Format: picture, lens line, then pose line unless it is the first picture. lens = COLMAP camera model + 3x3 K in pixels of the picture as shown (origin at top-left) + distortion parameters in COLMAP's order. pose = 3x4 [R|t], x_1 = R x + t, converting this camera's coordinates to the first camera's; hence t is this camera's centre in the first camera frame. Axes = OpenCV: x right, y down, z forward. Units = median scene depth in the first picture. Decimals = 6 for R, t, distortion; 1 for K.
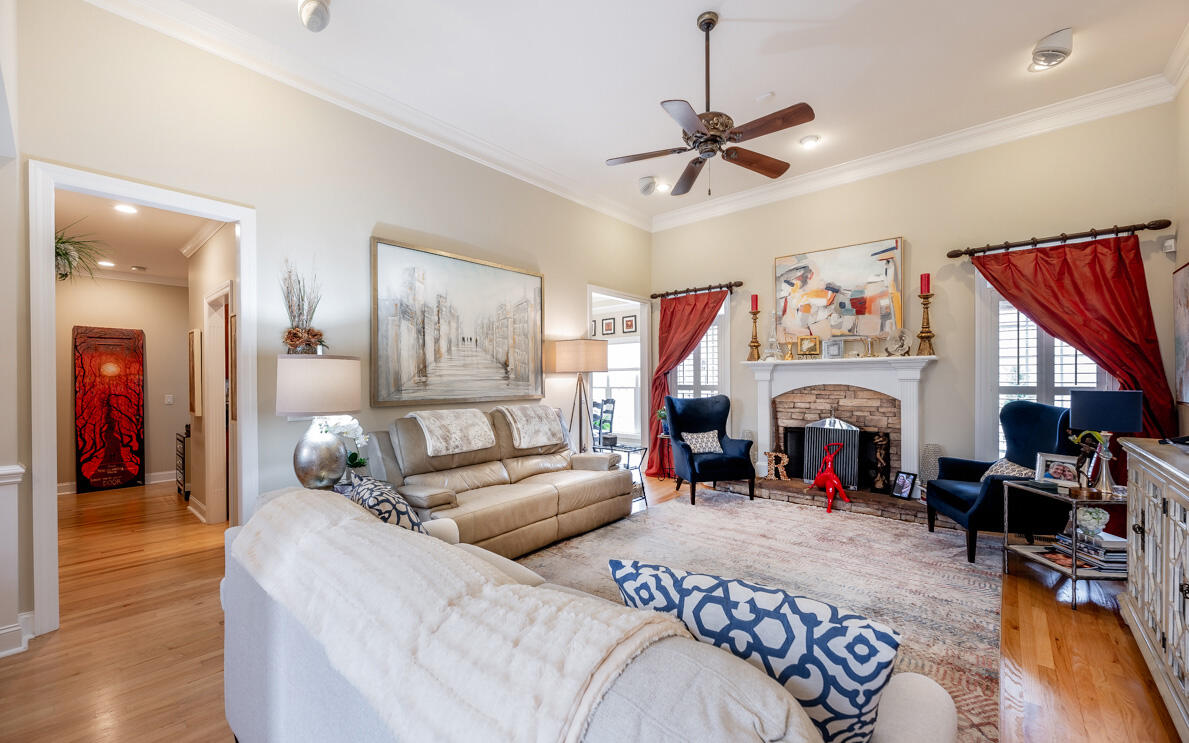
lens RADIAL K [[465.9, 0, 596.2], [0, 465.9, 381.7], [0, 0, 1]] dist [-0.000450, 0.000582]
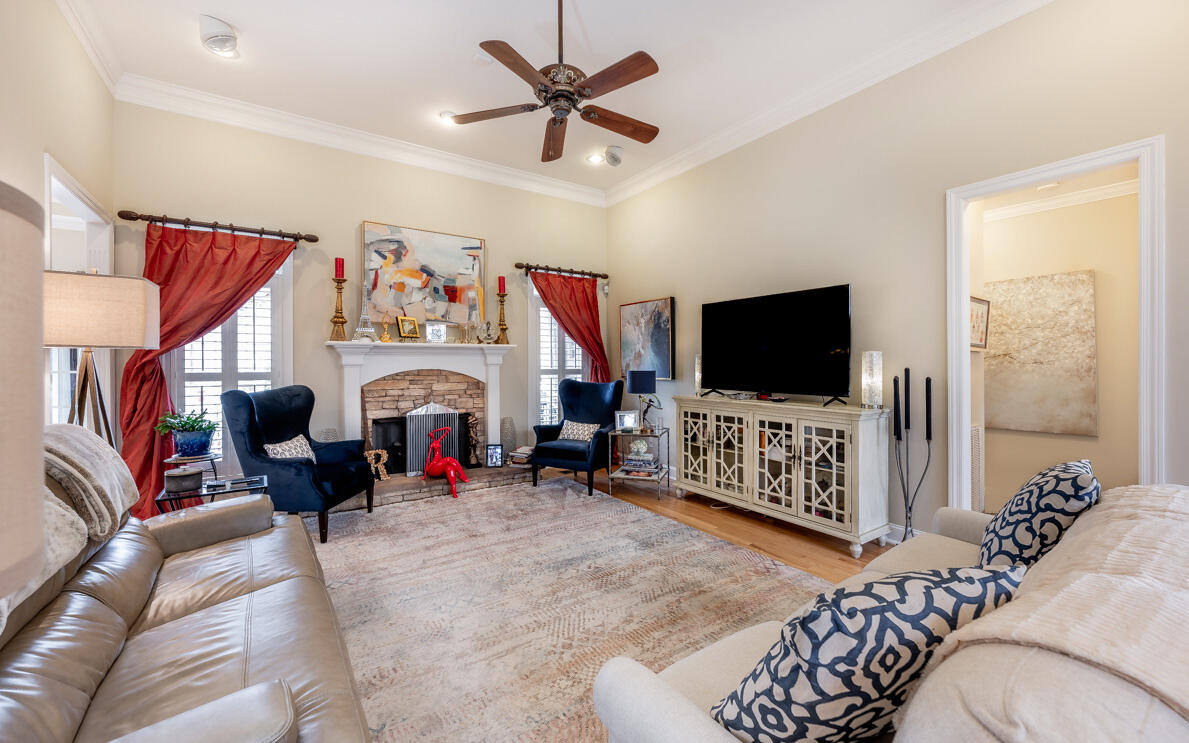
lens RADIAL K [[465.9, 0, 590.4], [0, 465.9, 363.9], [0, 0, 1]] dist [-0.000450, 0.000582]
pose [[0.265351, 0.003884, 0.964144, -0.353314], [0.007021, 0.999958, -0.005960, 0.002618], [-0.964126, 0.008350, 0.265312, 0.417972]]
